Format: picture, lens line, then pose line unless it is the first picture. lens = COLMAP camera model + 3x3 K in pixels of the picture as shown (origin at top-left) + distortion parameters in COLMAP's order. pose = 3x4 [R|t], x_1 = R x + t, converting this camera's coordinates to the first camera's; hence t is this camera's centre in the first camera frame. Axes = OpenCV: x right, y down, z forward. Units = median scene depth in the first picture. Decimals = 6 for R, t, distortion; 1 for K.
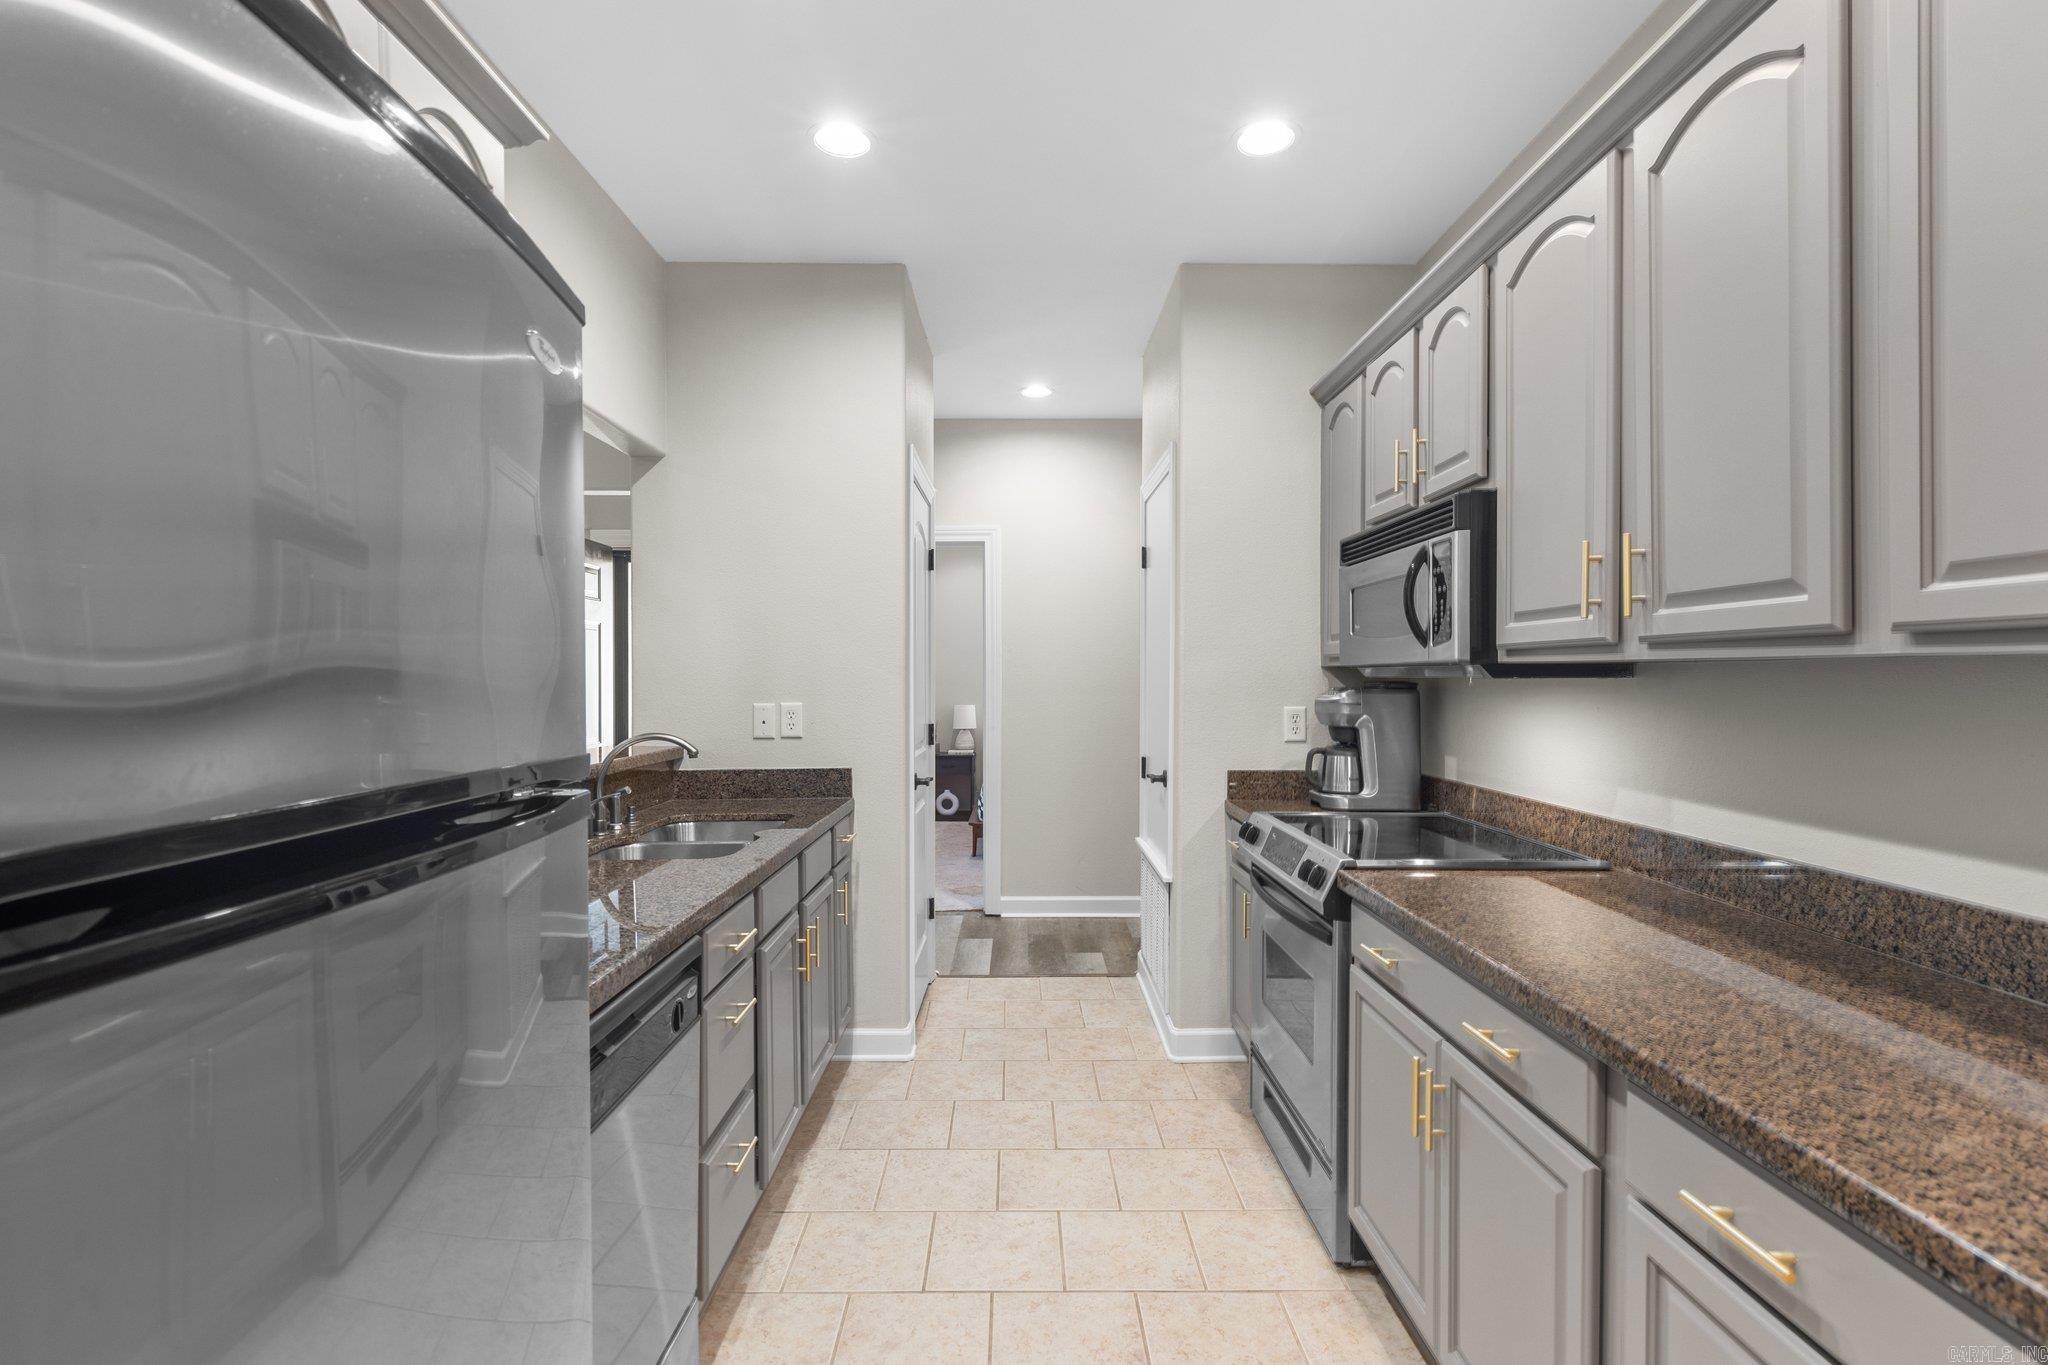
lens RADIAL K [[936.3, 0, 1020.9], [0, 936.3, 689.0], [0, 0, 1]] dist [0.003289, 0.000386]
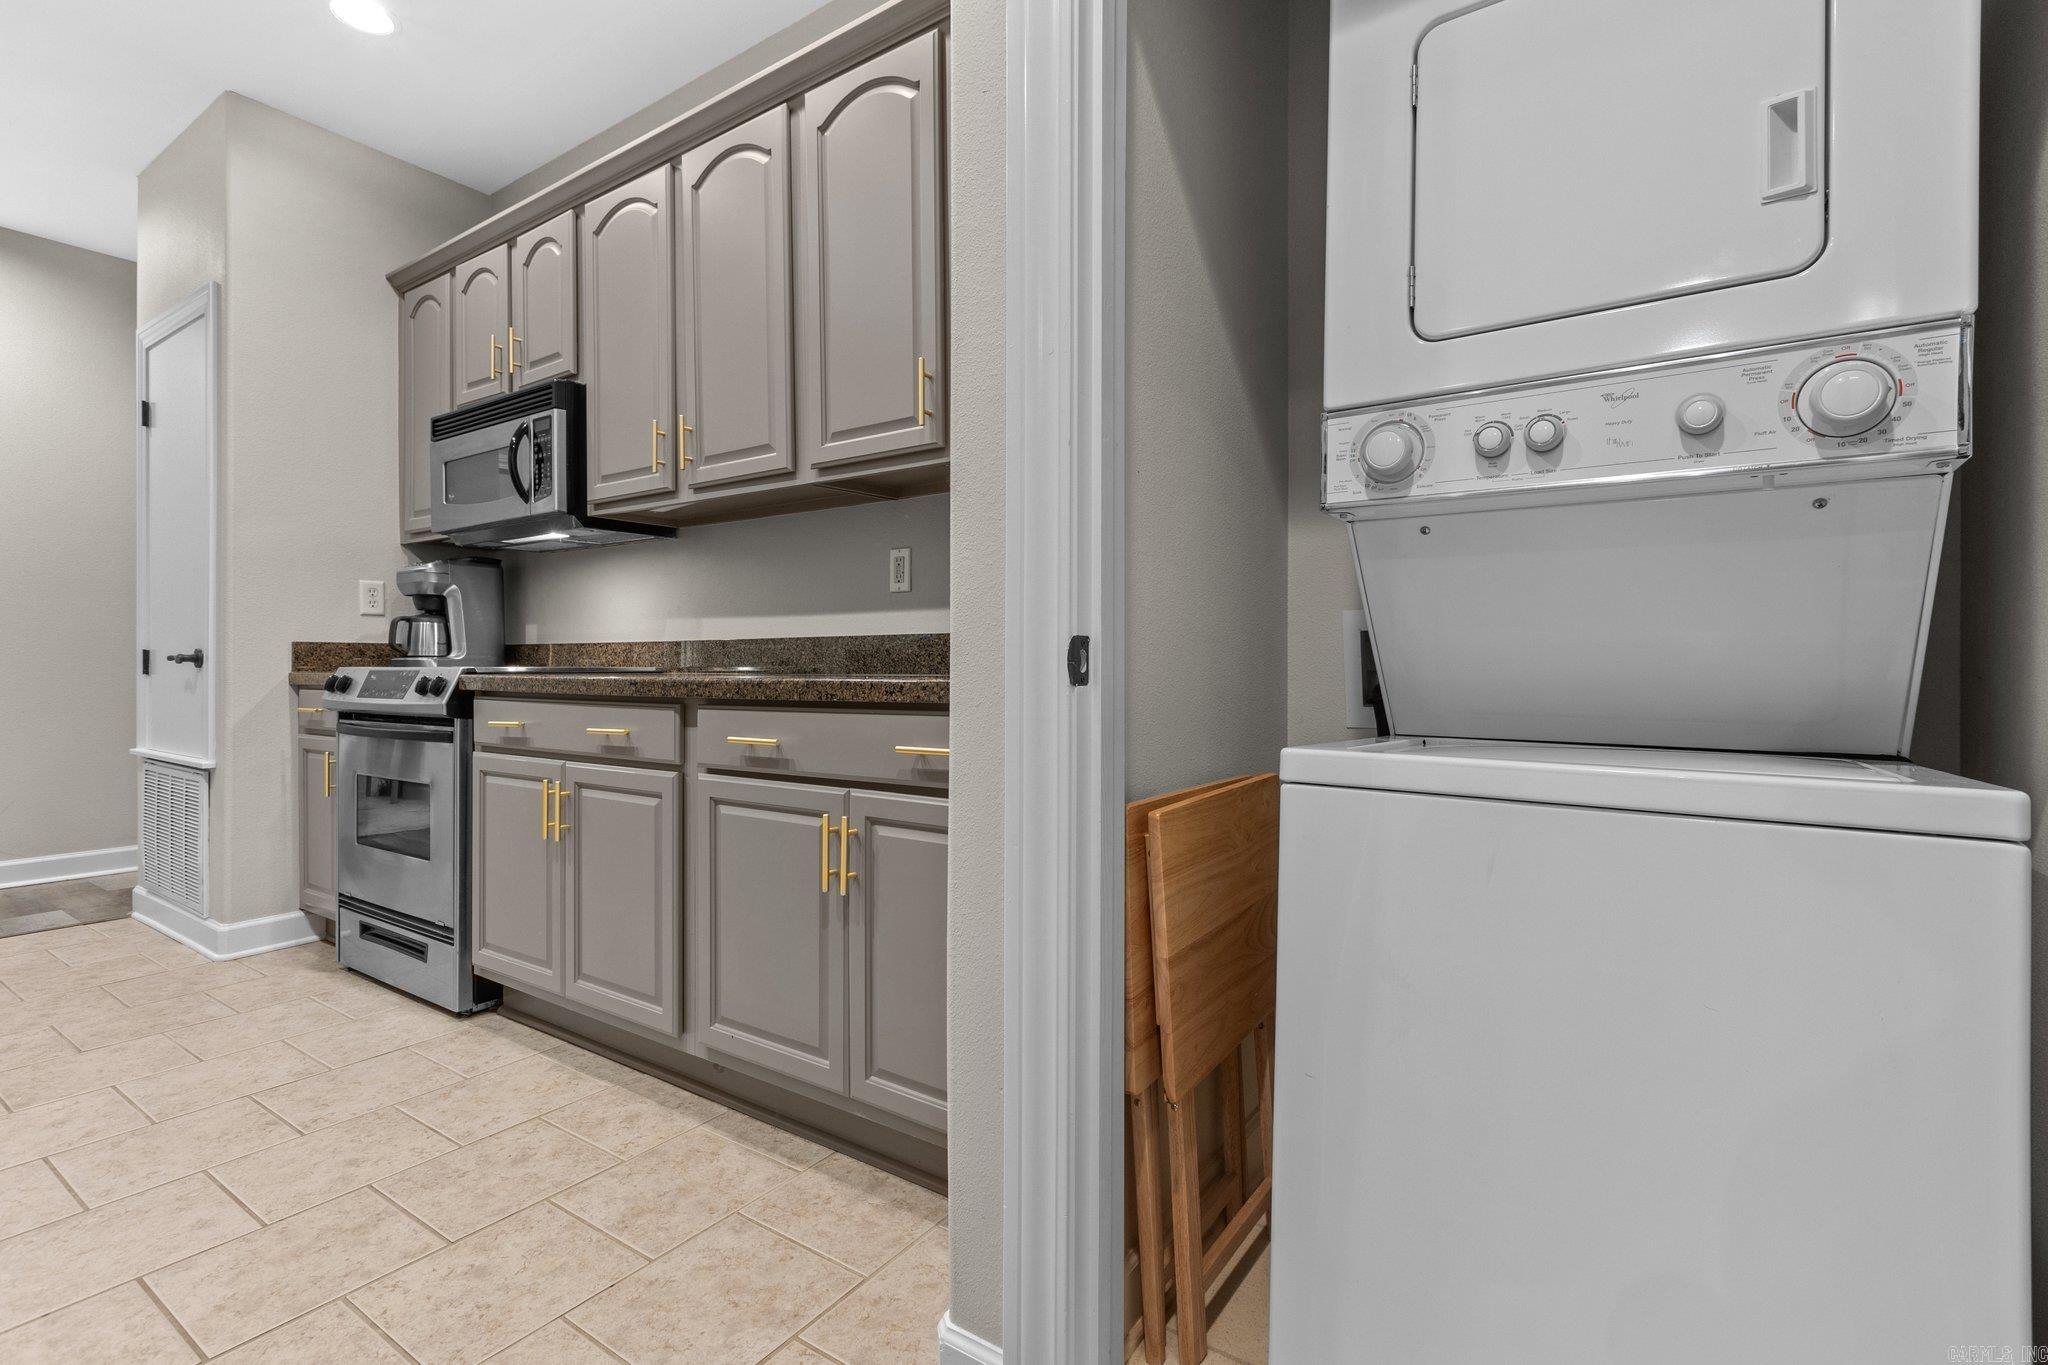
lens RADIAL K [[933.3, 0, 1021.5], [0, 933.3, 668.3], [0, 0, 1]] dist [0.002869, -0.000357]
pose [[0.564630, -0.002801, 0.825340, -0.212535], [0.011202, 0.999928, -0.004271, 0.182505], [-0.825268, 0.011657, 0.564621, -0.224200]]
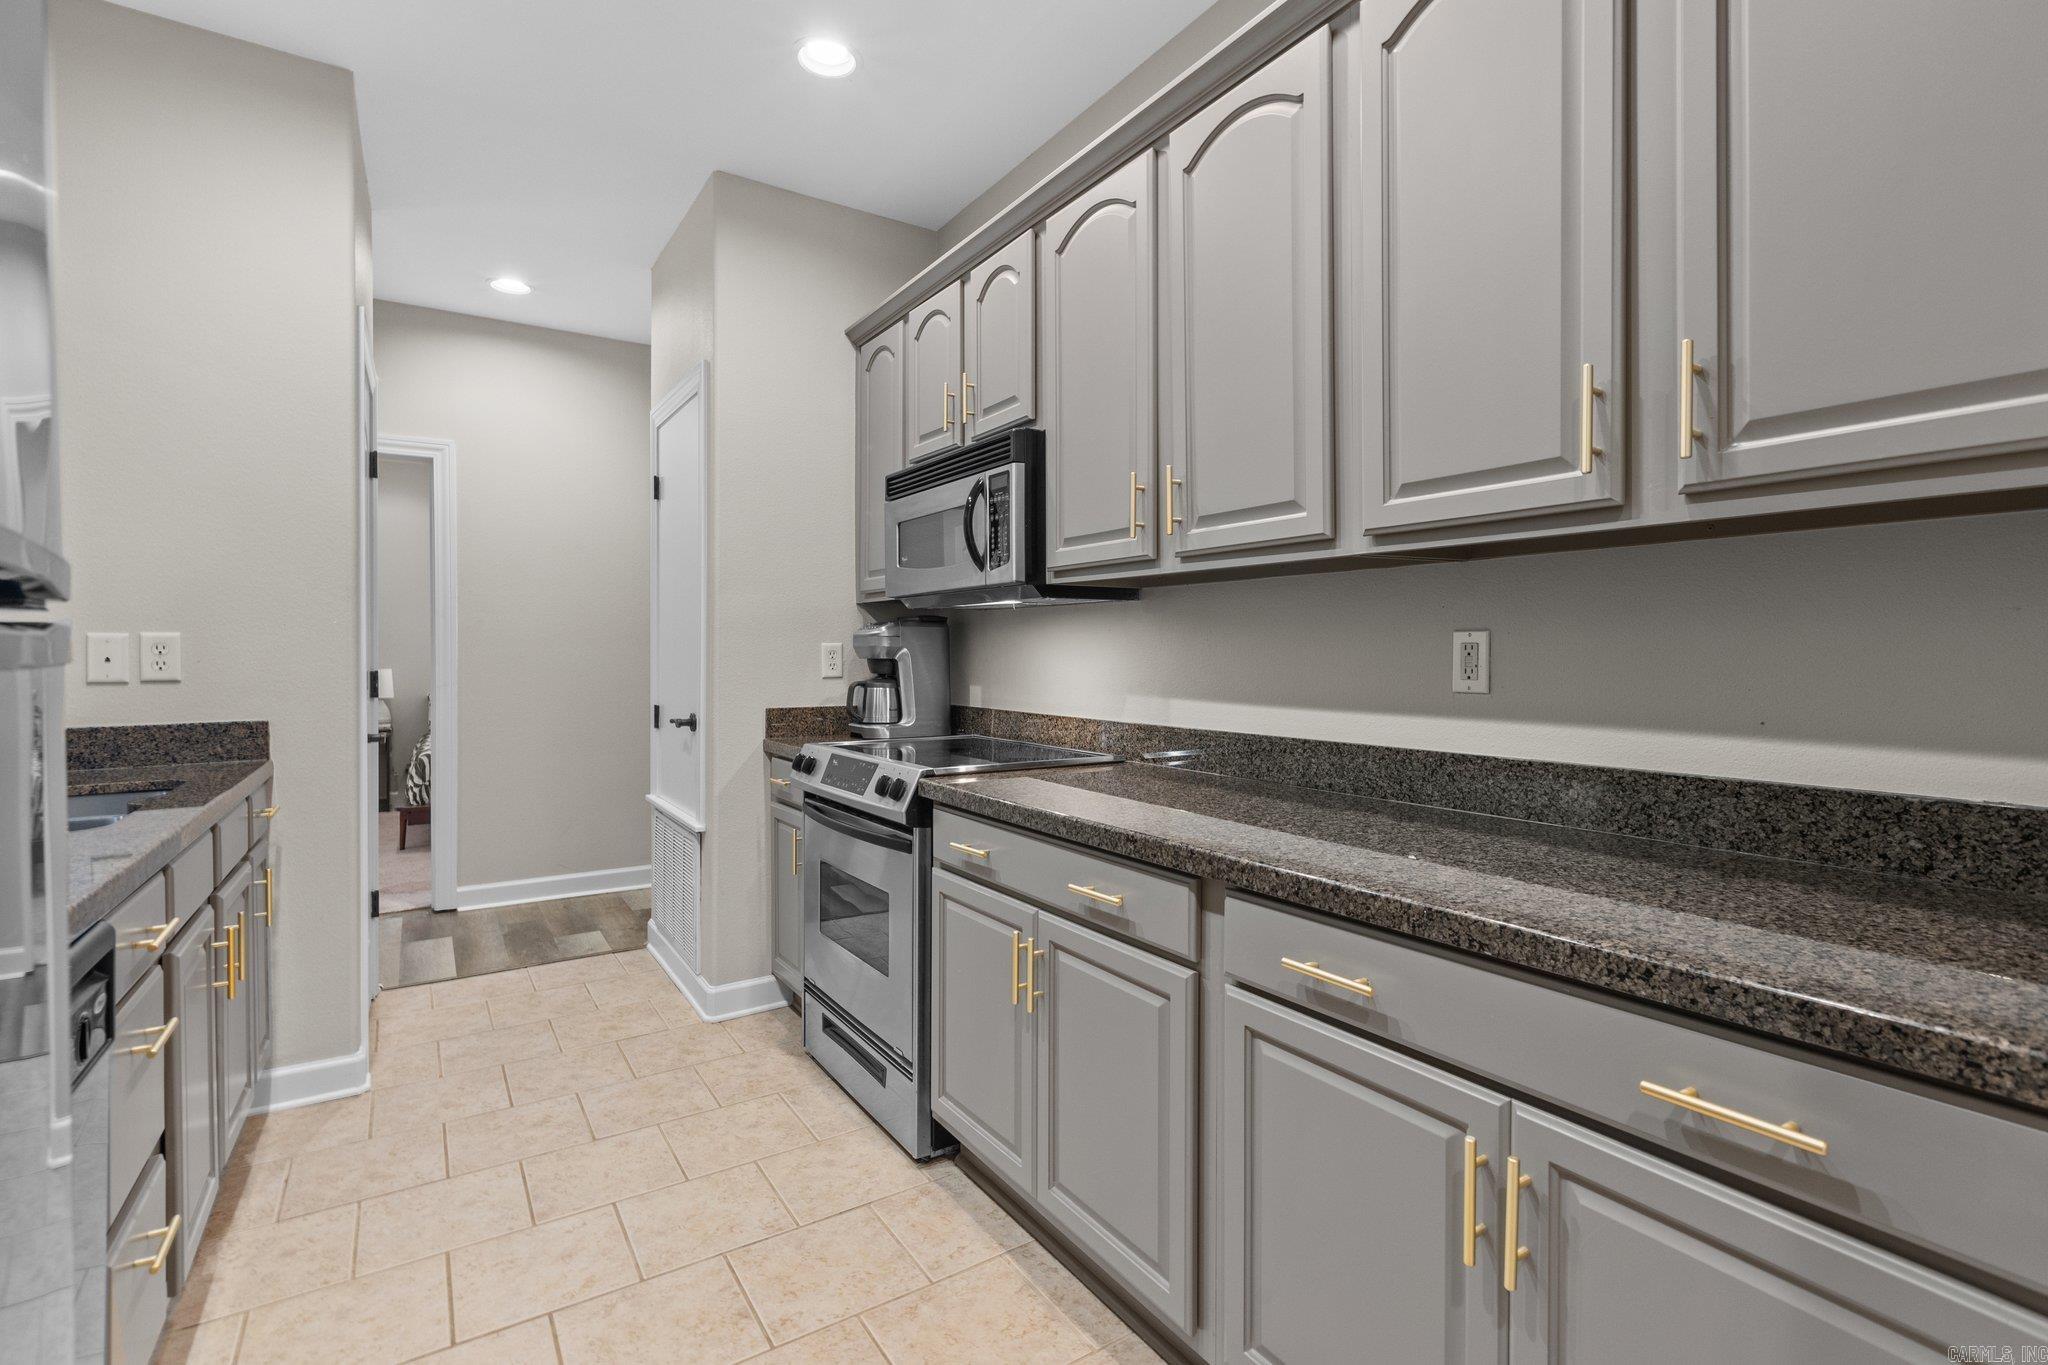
lens RADIAL K [[942.3, 0, 1026.0], [0, 942.3, 660.8], [0, 0, 1]] dist [0.000368, -0.000552]
pose [[0.839681, -0.003430, 0.543070, -0.117141], [0.006123, 0.999976, -0.003151, 0.061530], [-0.543046, 0.005971, 0.839682, 0.056438]]
